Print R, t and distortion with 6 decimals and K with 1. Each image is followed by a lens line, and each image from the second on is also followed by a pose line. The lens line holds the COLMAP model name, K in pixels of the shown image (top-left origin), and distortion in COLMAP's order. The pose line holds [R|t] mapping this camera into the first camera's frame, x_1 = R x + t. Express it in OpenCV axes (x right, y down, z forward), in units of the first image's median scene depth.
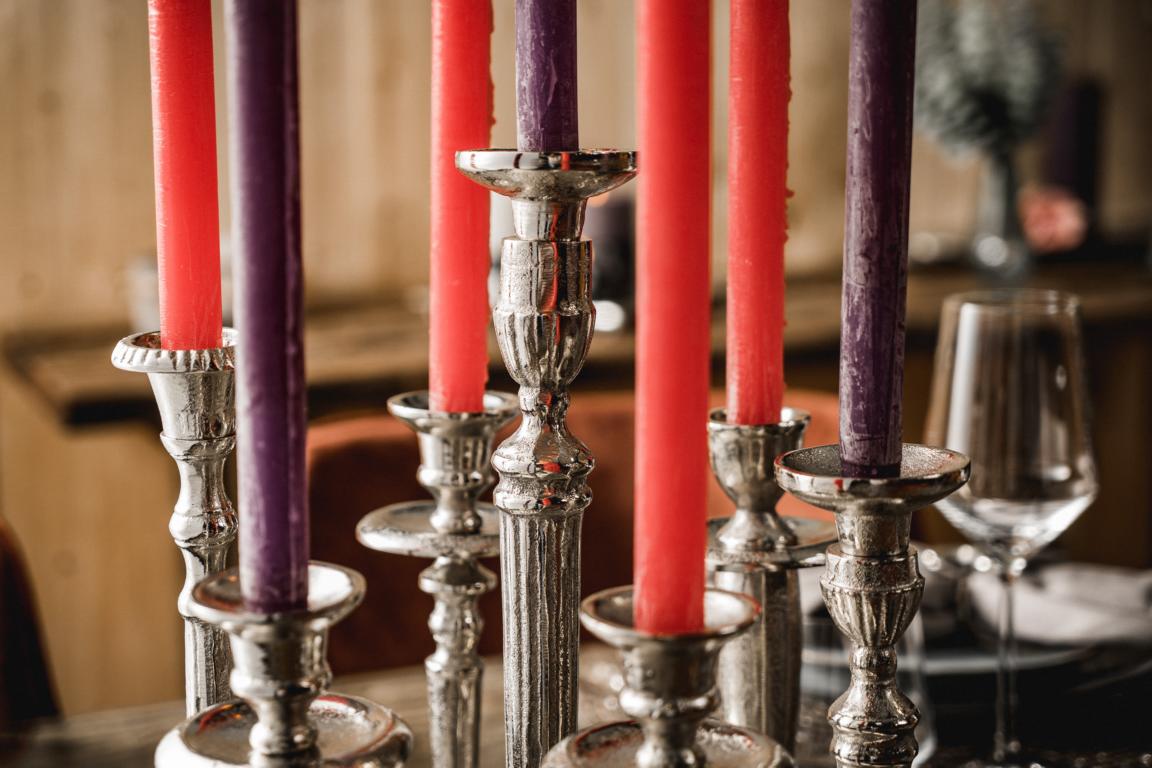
lens RADIAL K [[2518.3, 0, 566.9], [0, 2518.3, 380.8], [0, 0, 1]] dist [0.072108, 0.000000]
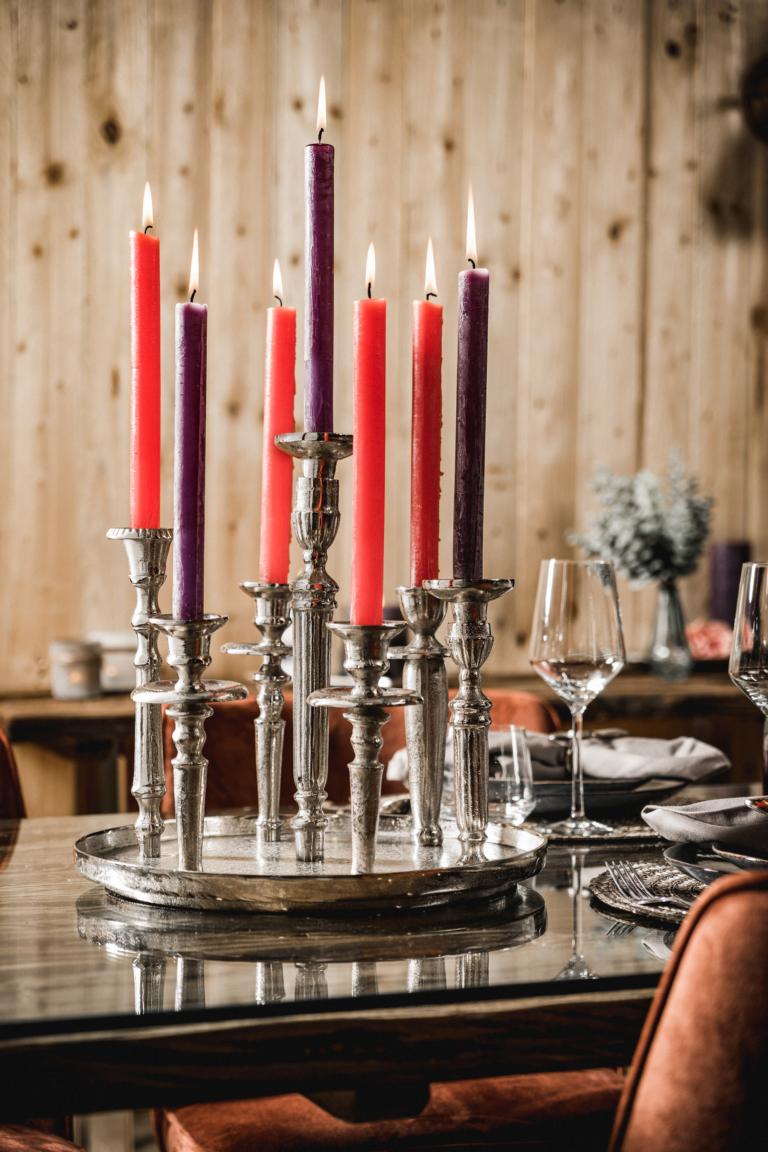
lens RADIAL K [[2434.7, 0, 382.7], [0, 2434.7, 573.0], [0, 0, 1]] dist [0.045700, 0.000000]
pose [[0.999869, 0.015318, -0.005141, 0.058744], [-0.015922, 0.988237, -0.152099, 0.334104], [0.002751, 0.152161, 0.988352, -1.006113]]
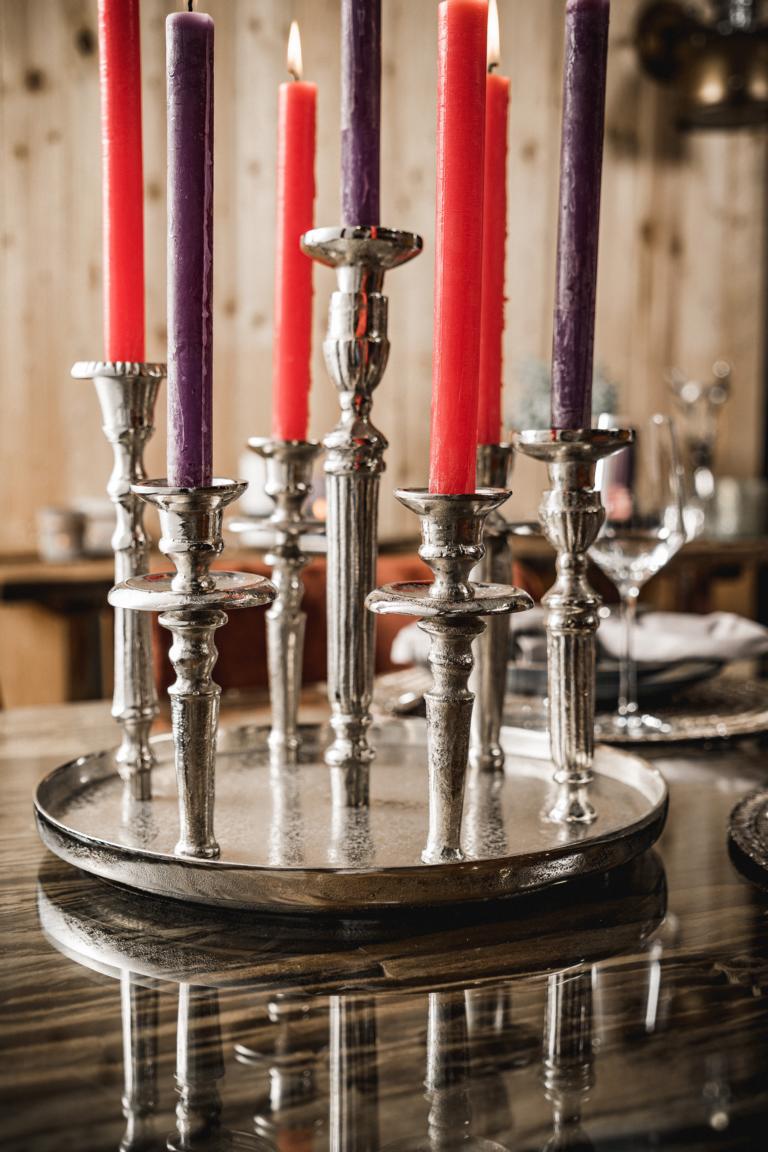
lens RADIAL K [[1546.1, 0, 382.4], [0, 1546.1, 583.2], [0, 0, 1]] dist [0.048607, 0.000000]
pose [[0.997953, 0.008270, 0.063417, -0.053779], [-0.003595, 0.997291, -0.073472, 0.193073], [-0.063853, 0.073093, 0.995279, 0.068165]]
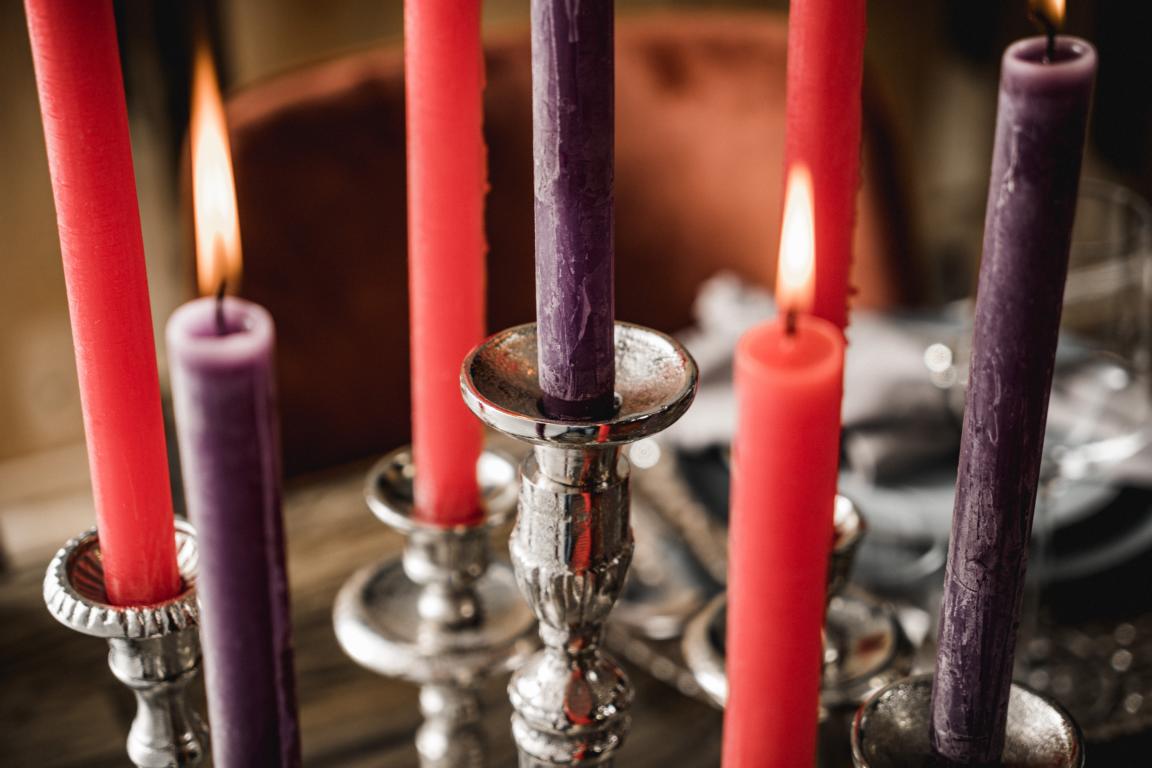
lens RADIAL K [[2434.7, 0, 580.6], [0, 2434.7, 379.9], [0, 0, 1]] dist [0.045700, 0.000000]
pose [[0.998284, -0.028797, 0.050986, -0.046366], [0.008737, 0.934226, 0.356573, -0.369807], [-0.057900, -0.355516, 0.932875, 0.283300]]
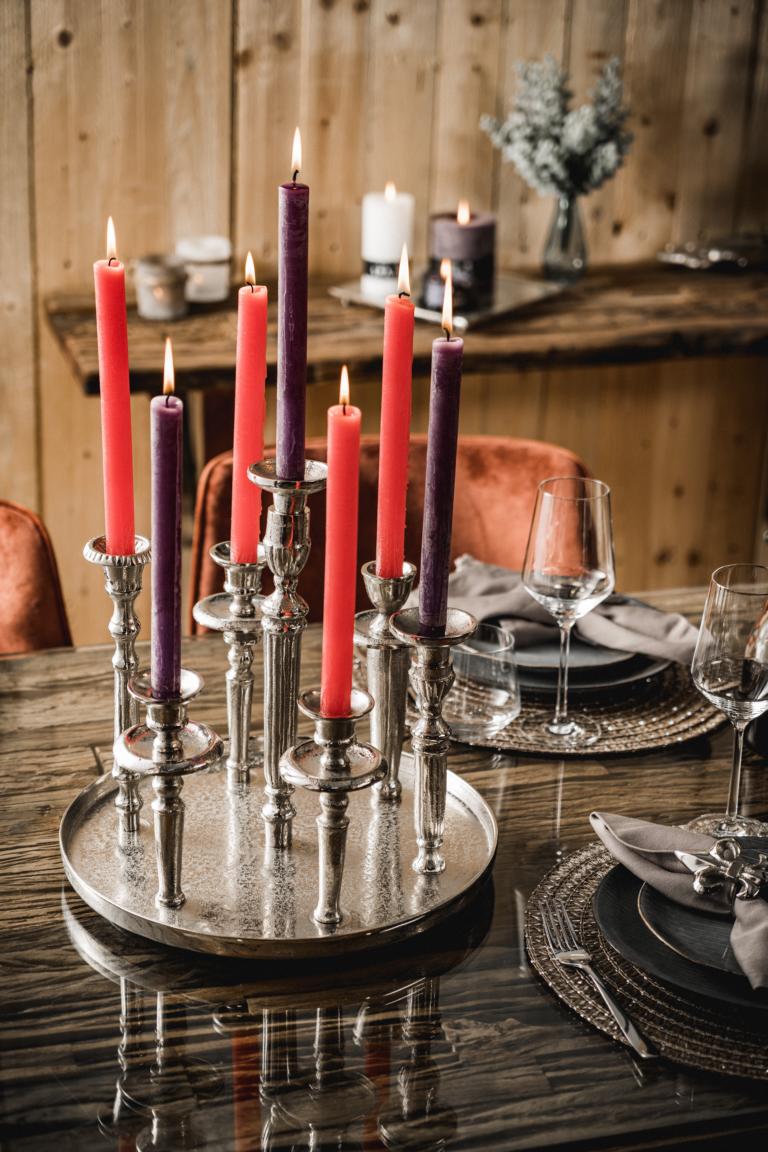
lens RADIAL K [[2434.7, 0, 379.2], [0, 2434.7, 576.1], [0, 0, 1]] dist [0.045700, 0.000000]
pose [[0.999185, 0.030896, 0.025971, 0.017079], [-0.035446, 0.979457, 0.198512, -0.423641], [-0.019304, -0.199271, 0.979754, -1.065317]]
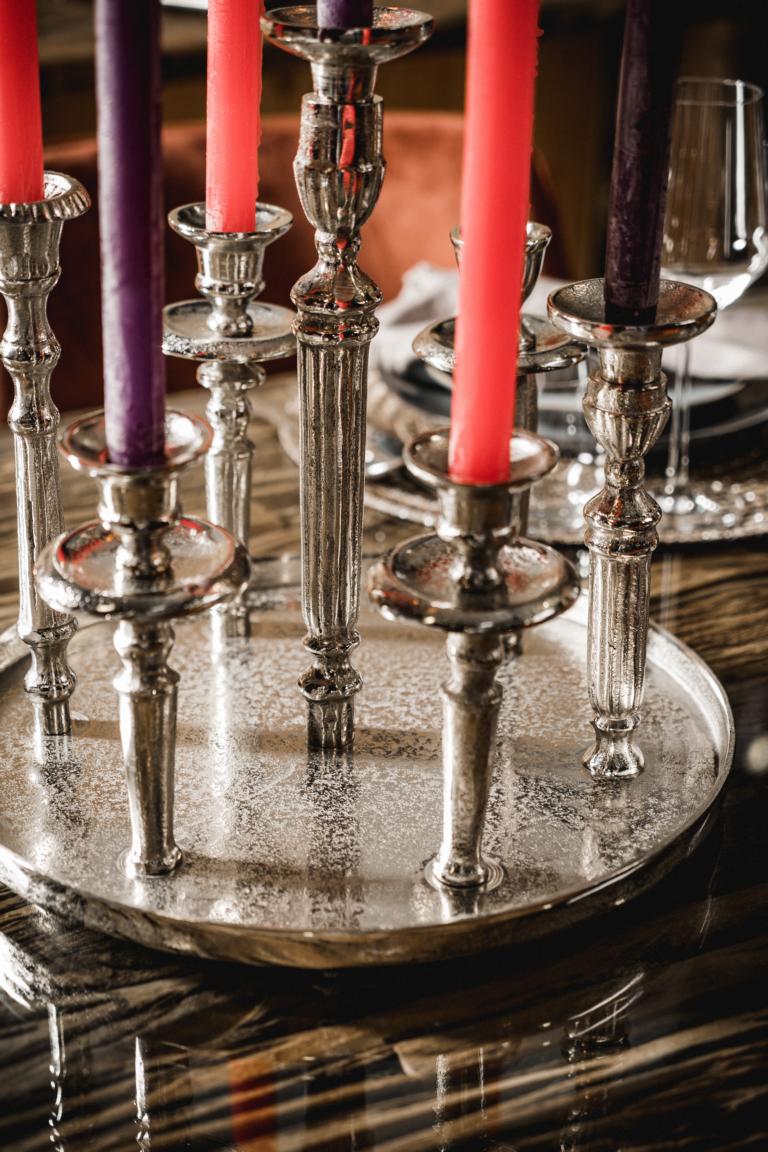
lens RADIAL K [[2434.7, 0, 361.0], [0, 2434.7, 578.1], [0, 0, 1]] dist [0.045700, 0.000000]
pose [[0.993729, -0.026374, 0.108658, -0.124604], [-0.001219, 0.969169, 0.246395, -0.118321], [-0.111807, -0.244982, 0.963059, -0.087397]]
